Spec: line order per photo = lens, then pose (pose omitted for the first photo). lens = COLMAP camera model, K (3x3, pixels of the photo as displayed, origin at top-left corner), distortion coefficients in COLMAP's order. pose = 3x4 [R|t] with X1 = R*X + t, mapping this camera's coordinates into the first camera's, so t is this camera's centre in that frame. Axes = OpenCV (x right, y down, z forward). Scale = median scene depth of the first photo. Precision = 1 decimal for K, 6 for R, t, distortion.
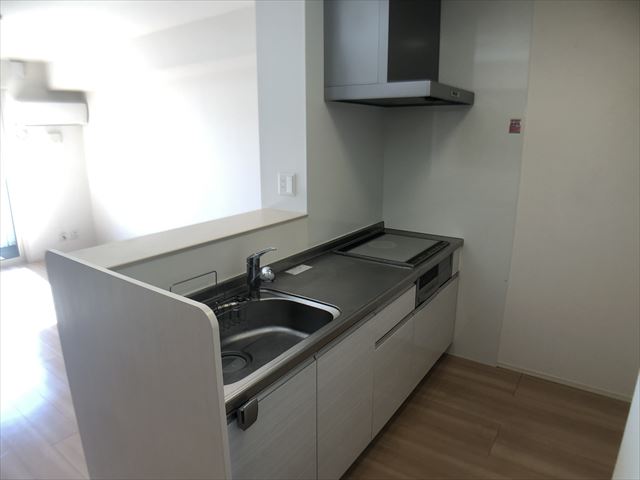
lens RADIAL K [[426.5, 0, 312.3], [0, 426.5, 240.9], [0, 0, 1]] dist [-0.080970, 0.003751]
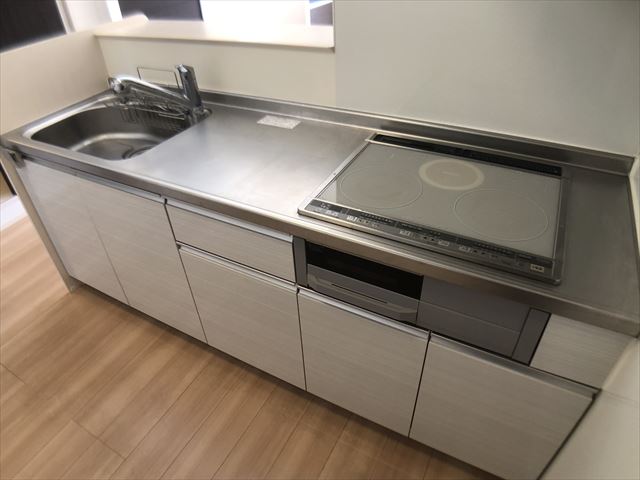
lens RADIAL K [[426.5, 0, 312.3], [0, 426.5, 240.9], [0, 0, 1]] dist [-0.080970, 0.003751]
pose [[0.102454, 0.610104, -0.785669, 0.630108], [-0.190128, 0.787275, 0.586558, -0.193634], [0.976399, 0.089282, 0.196657, 0.922462]]
